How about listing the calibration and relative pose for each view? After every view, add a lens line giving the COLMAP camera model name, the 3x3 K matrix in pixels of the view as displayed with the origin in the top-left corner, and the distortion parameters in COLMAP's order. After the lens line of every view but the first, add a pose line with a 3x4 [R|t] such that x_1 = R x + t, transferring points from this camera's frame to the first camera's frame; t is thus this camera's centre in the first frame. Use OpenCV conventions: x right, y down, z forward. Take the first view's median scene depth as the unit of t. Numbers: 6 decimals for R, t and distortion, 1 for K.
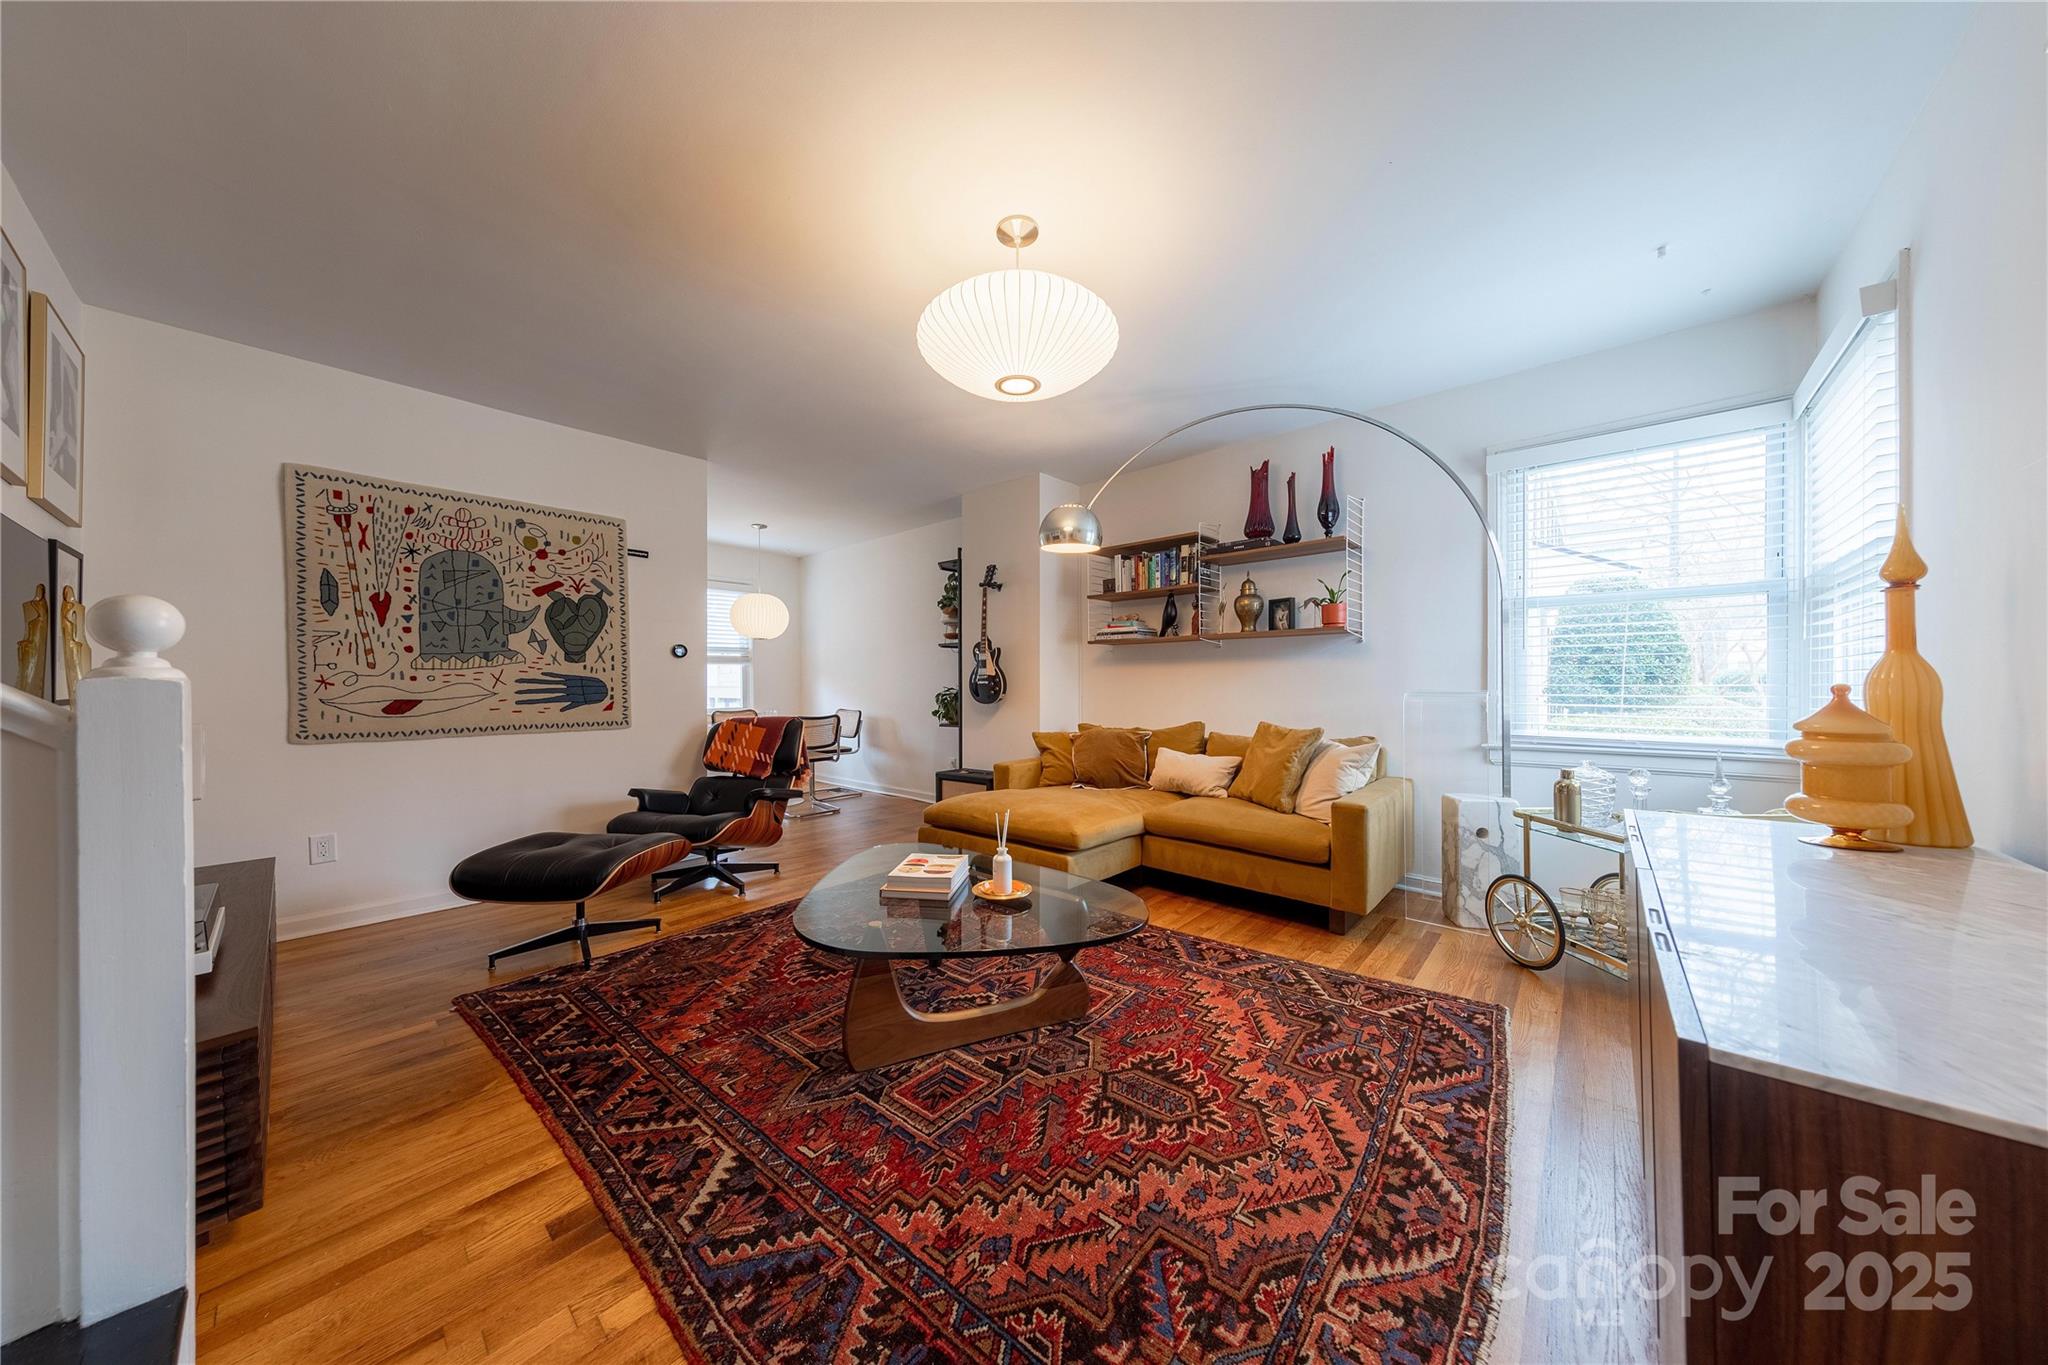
lens RADIAL K [[644.8, 0, 1016.6], [0, 644.8, 677.5], [0, 0, 1]] dist [0.003573, -0.000344]
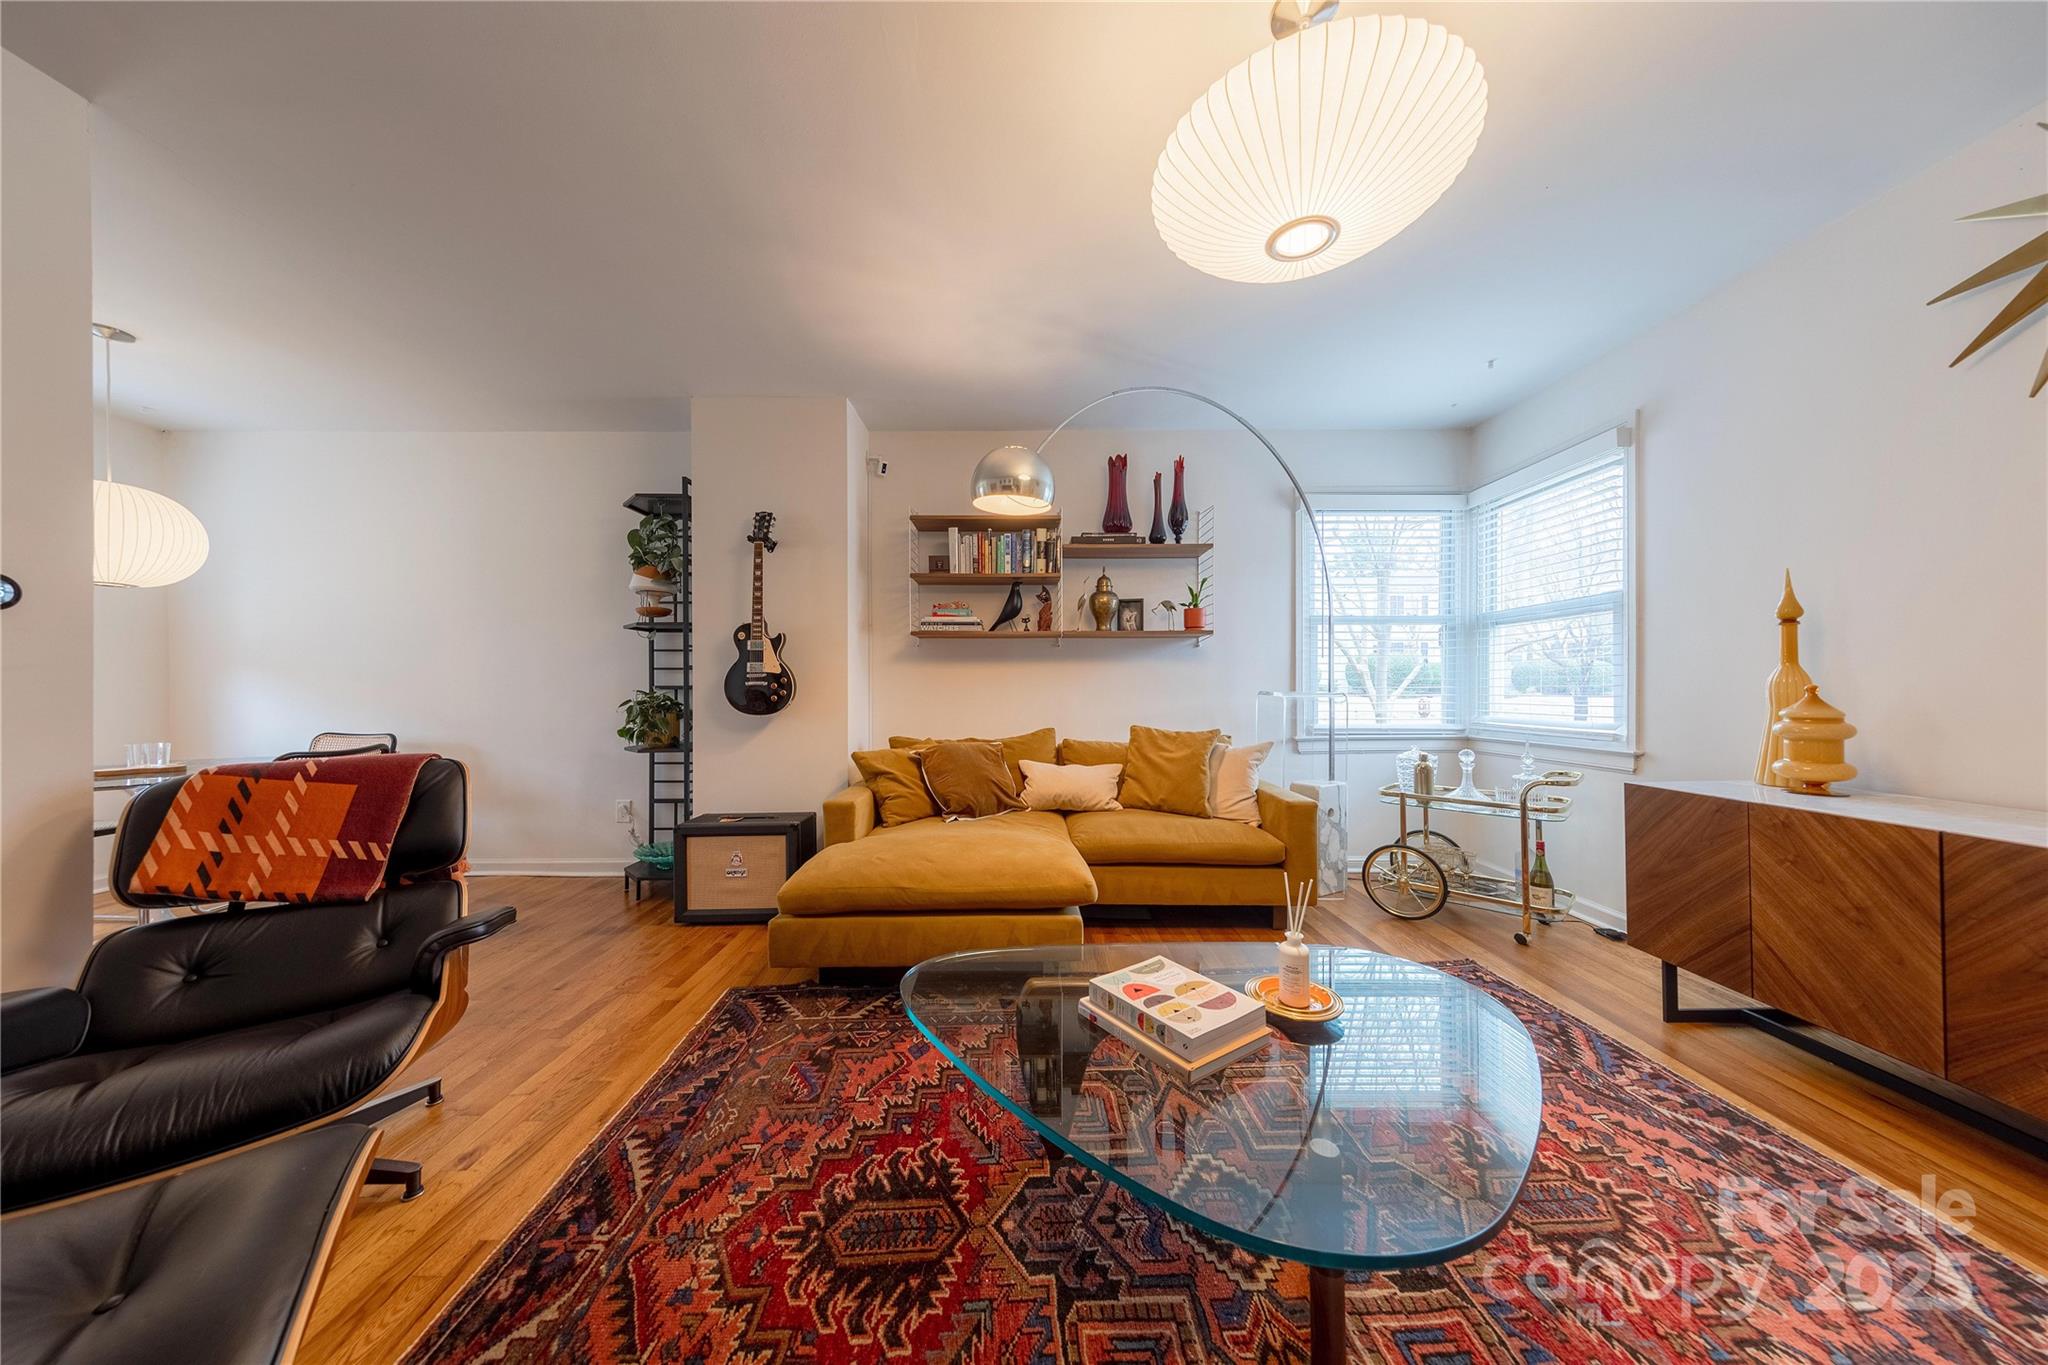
lens RADIAL K [[644.8, 0, 1020.7], [0, 644.8, 684.7], [0, 0, 1]] dist [0.003573, -0.000344]
pose [[0.744027, 0.002627, 0.668144, -0.372711], [-0.006416, 0.999974, 0.003212, 0.005796], [-0.668119, -0.006677, 0.744025, 0.390258]]
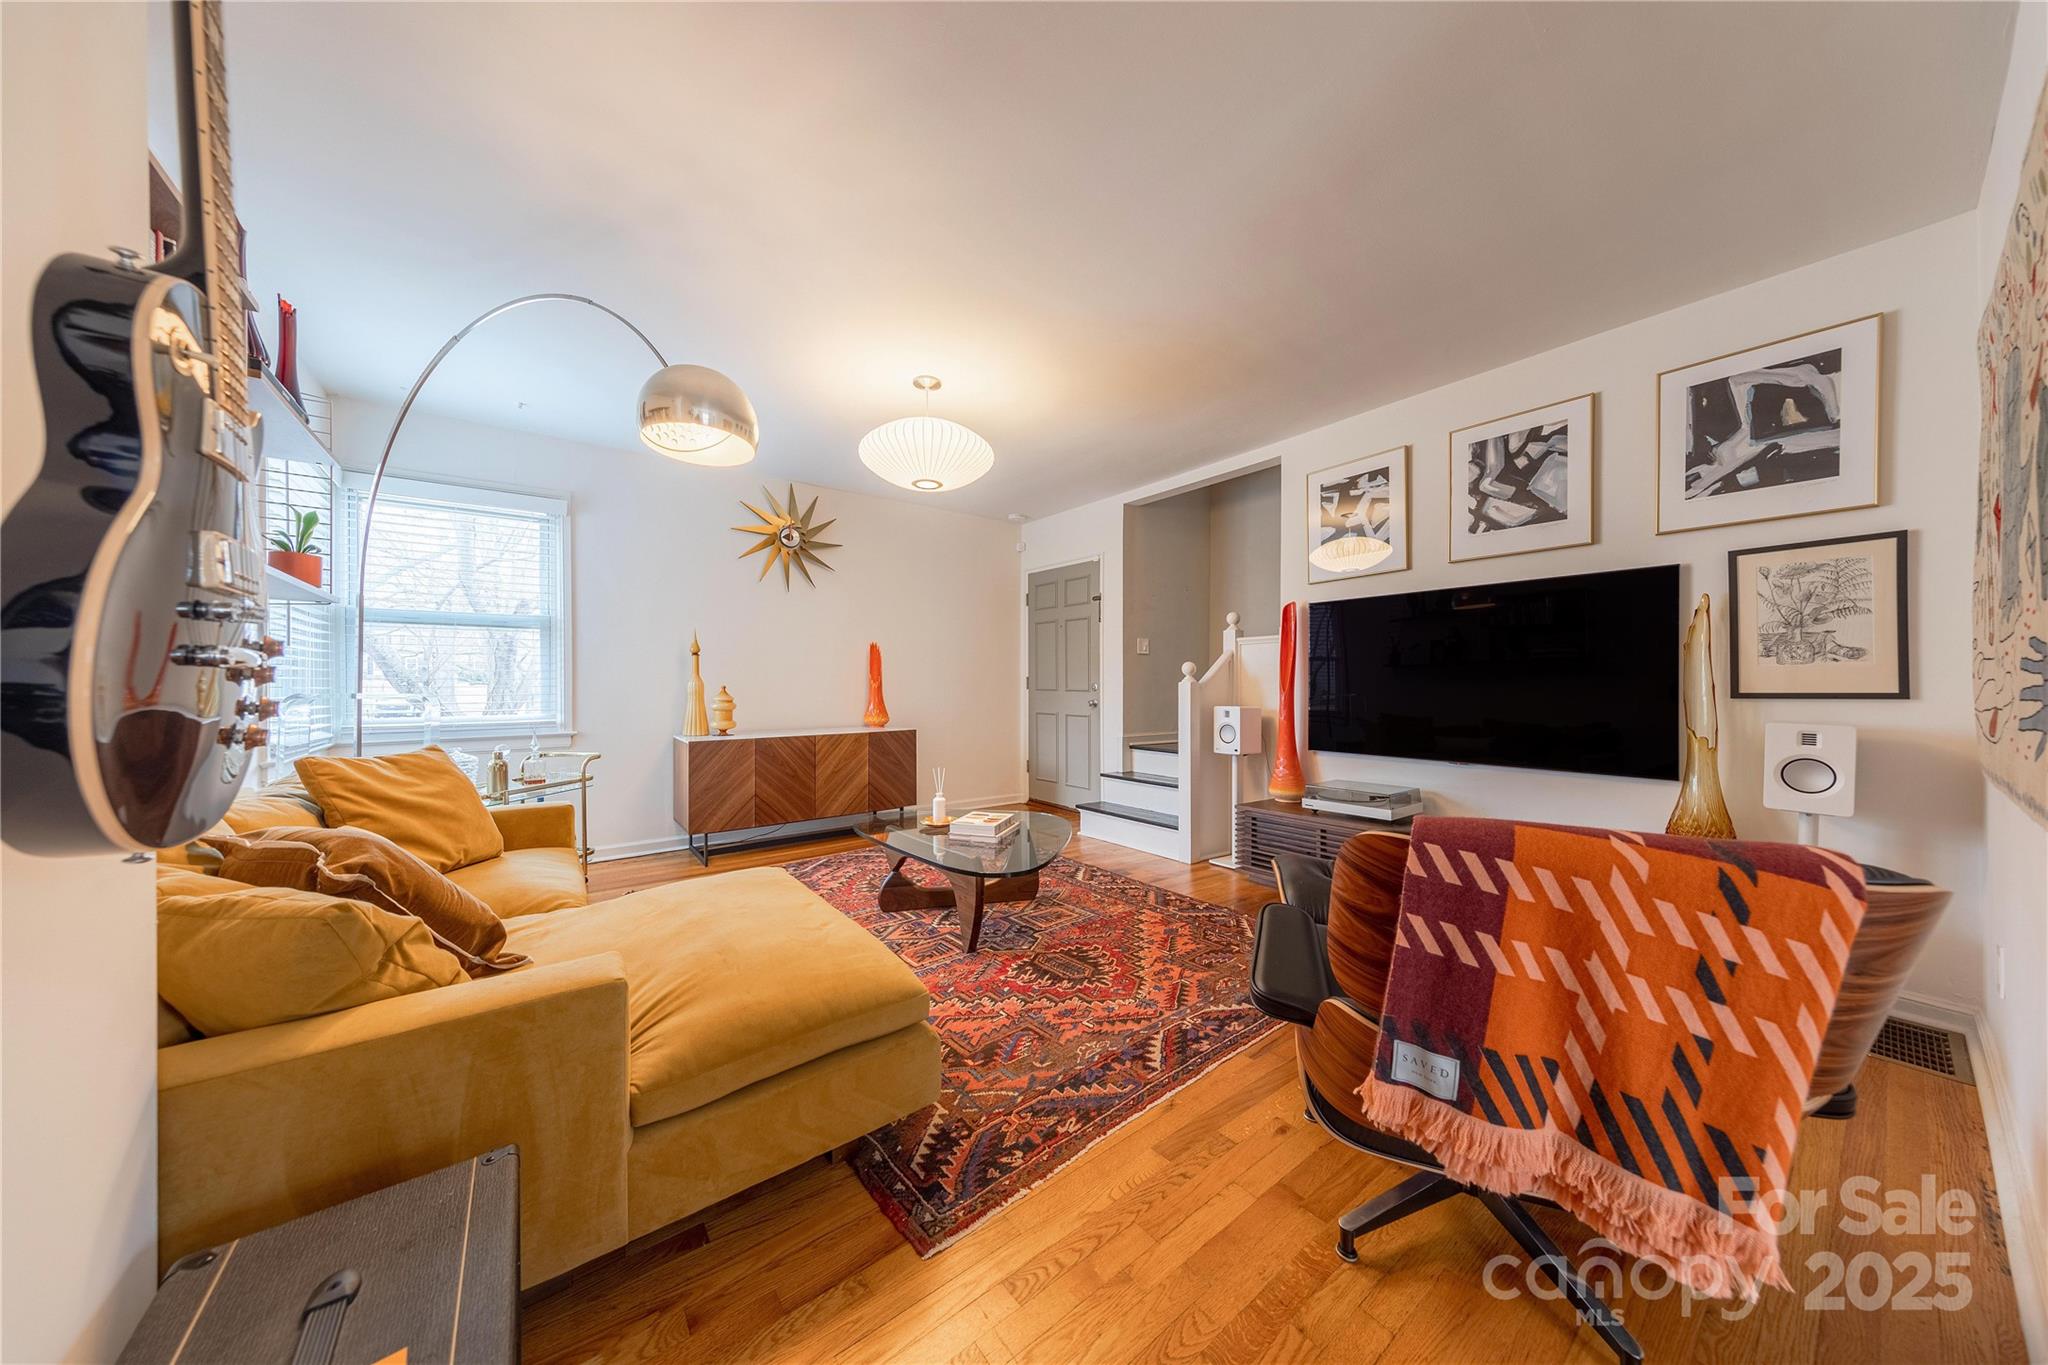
lens RADIAL K [[644.8, 0, 1023.0], [0, 644.8, 689.0], [0, 0, 1]] dist [0.003573, -0.000344]
pose [[-0.982747, 0.003728, 0.184919, -0.273718], [0.002645, 0.999978, -0.006105, 0.018296], [-0.184937, -0.005511, -0.982735, 1.359415]]
